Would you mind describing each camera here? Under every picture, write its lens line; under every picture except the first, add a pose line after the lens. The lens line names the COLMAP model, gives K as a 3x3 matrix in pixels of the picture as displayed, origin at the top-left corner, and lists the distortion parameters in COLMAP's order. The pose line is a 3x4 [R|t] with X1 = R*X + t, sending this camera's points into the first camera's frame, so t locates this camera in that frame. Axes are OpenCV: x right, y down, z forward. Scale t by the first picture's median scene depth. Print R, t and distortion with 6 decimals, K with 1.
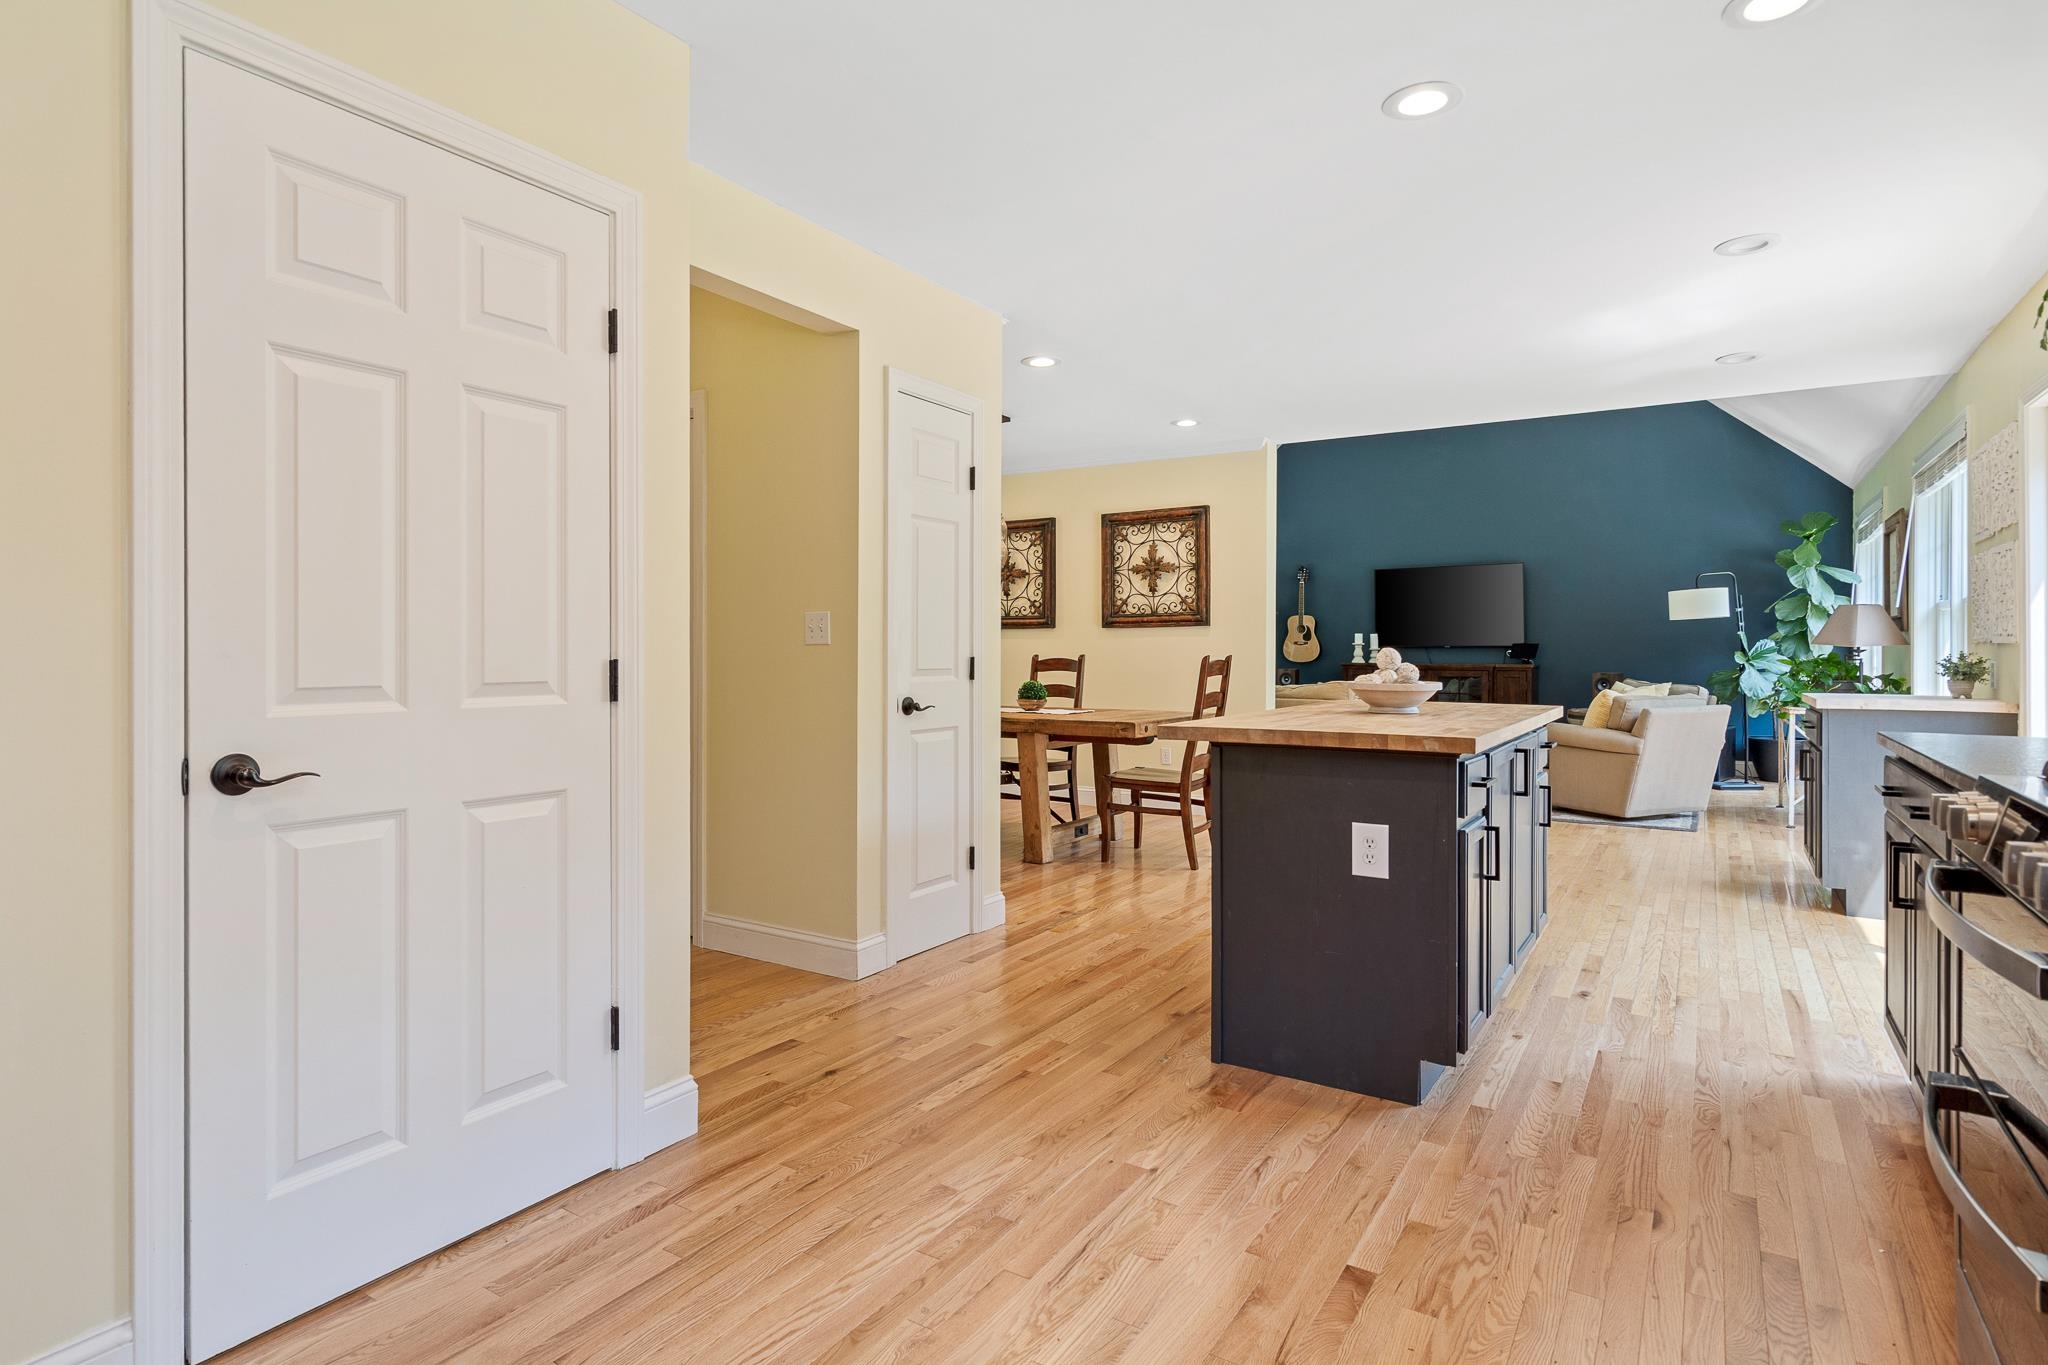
lens RADIAL K [[1058.3, 0, 1027.8], [0, 1058.3, 666.6], [0, 0, 1]] dist [0.000453, 0.000029]
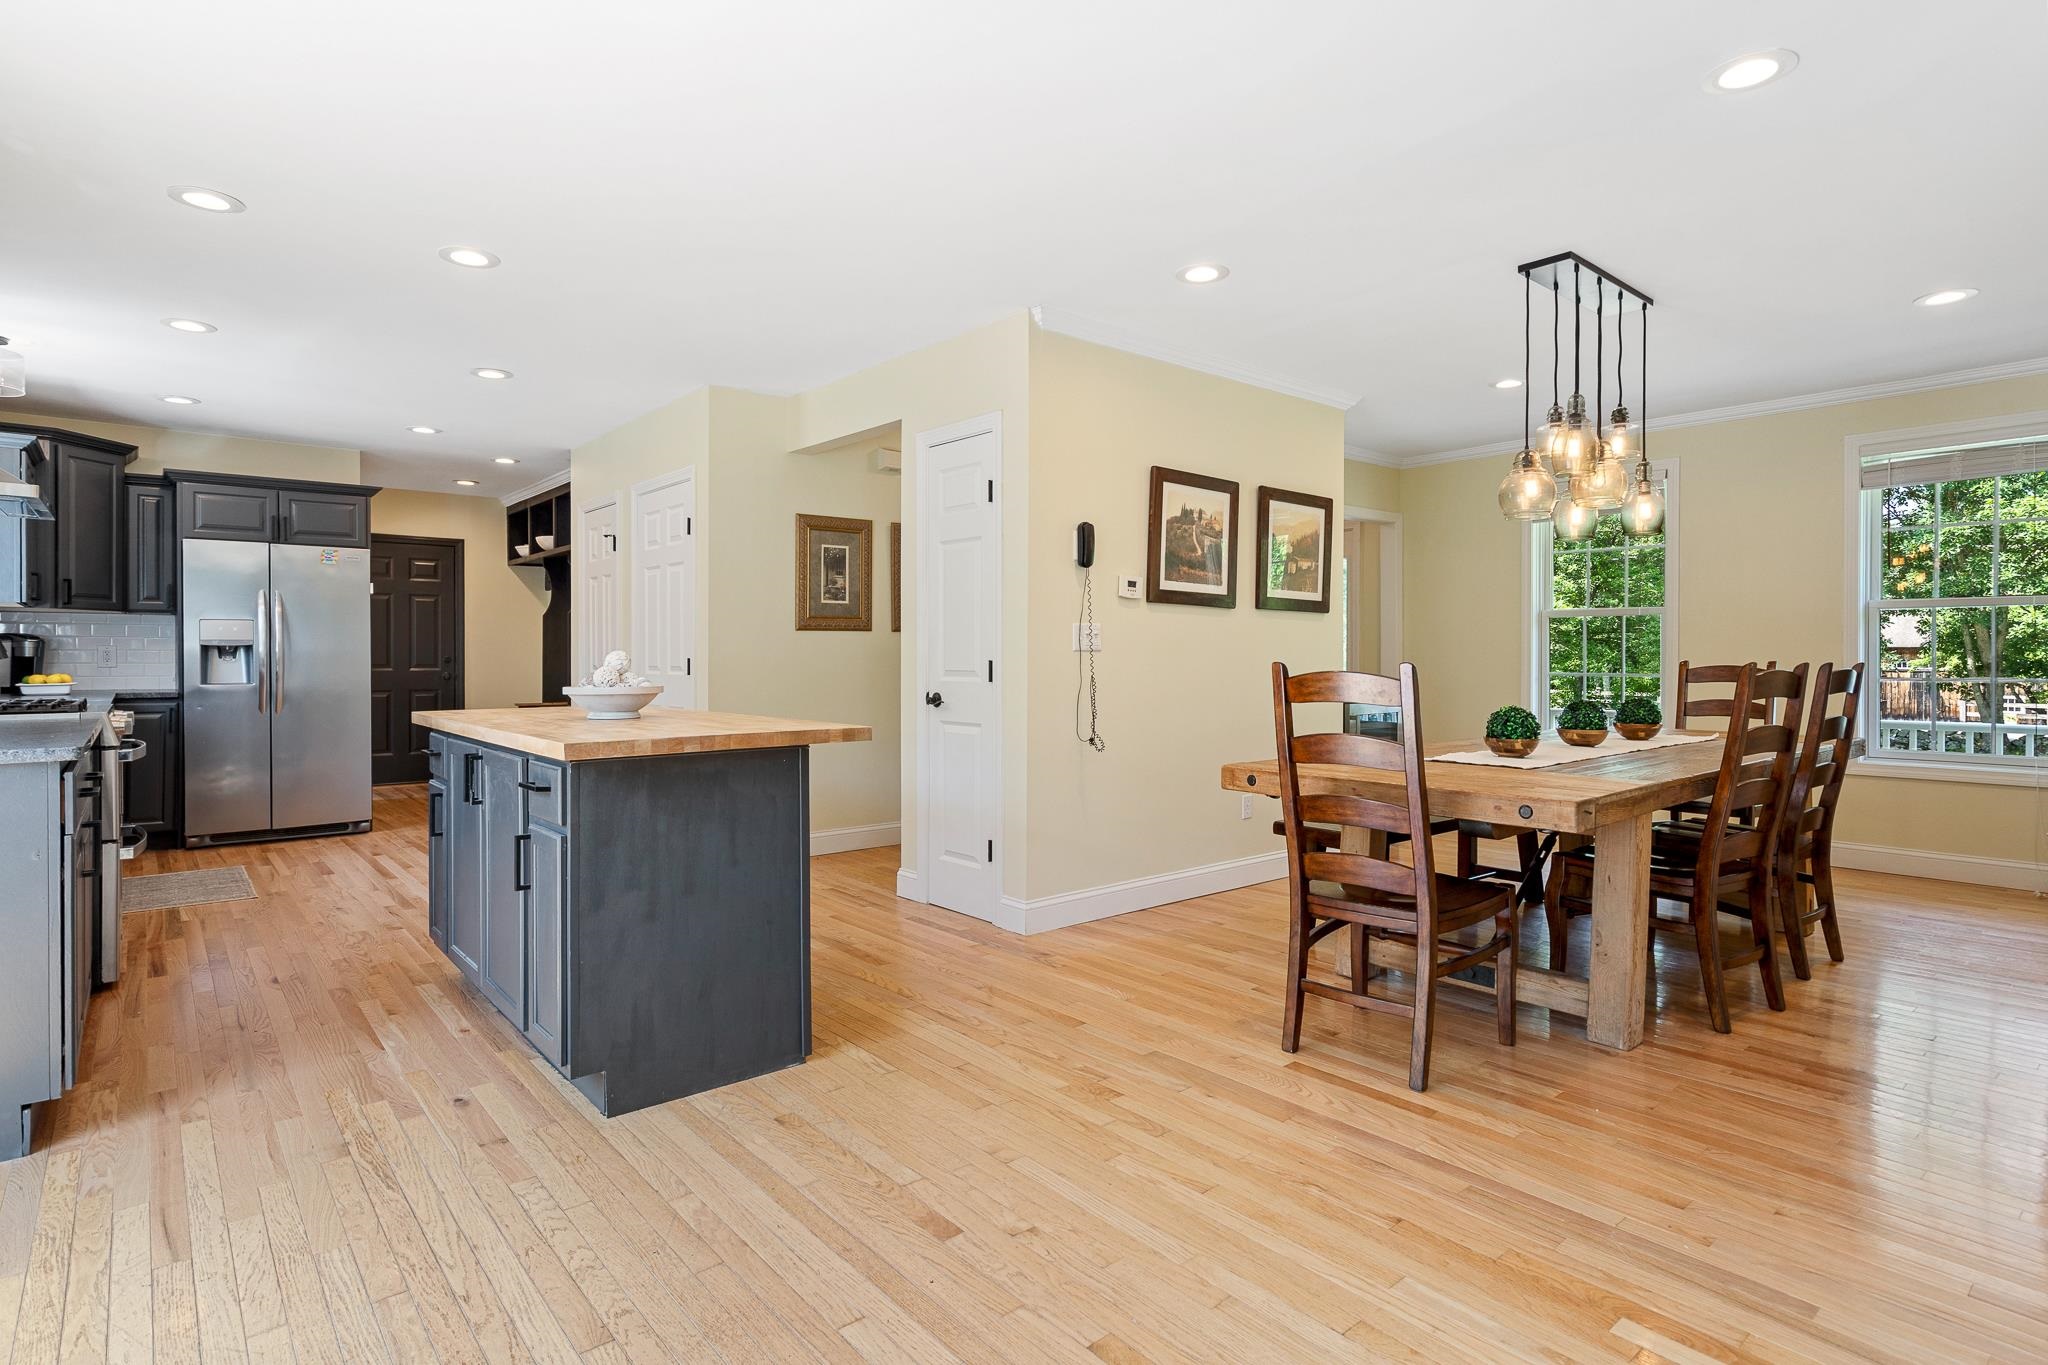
lens RADIAL K [[1058.3, 0, 1030.8], [0, 1058.3, 671.7], [0, 0, 1]] dist [0.000453, 0.000029]
pose [[-0.293424, 0.015093, -0.955863, 1.217864], [-0.011930, 0.999740, 0.019448, -0.024497], [0.955908, 0.017110, -0.293168, 1.734960]]
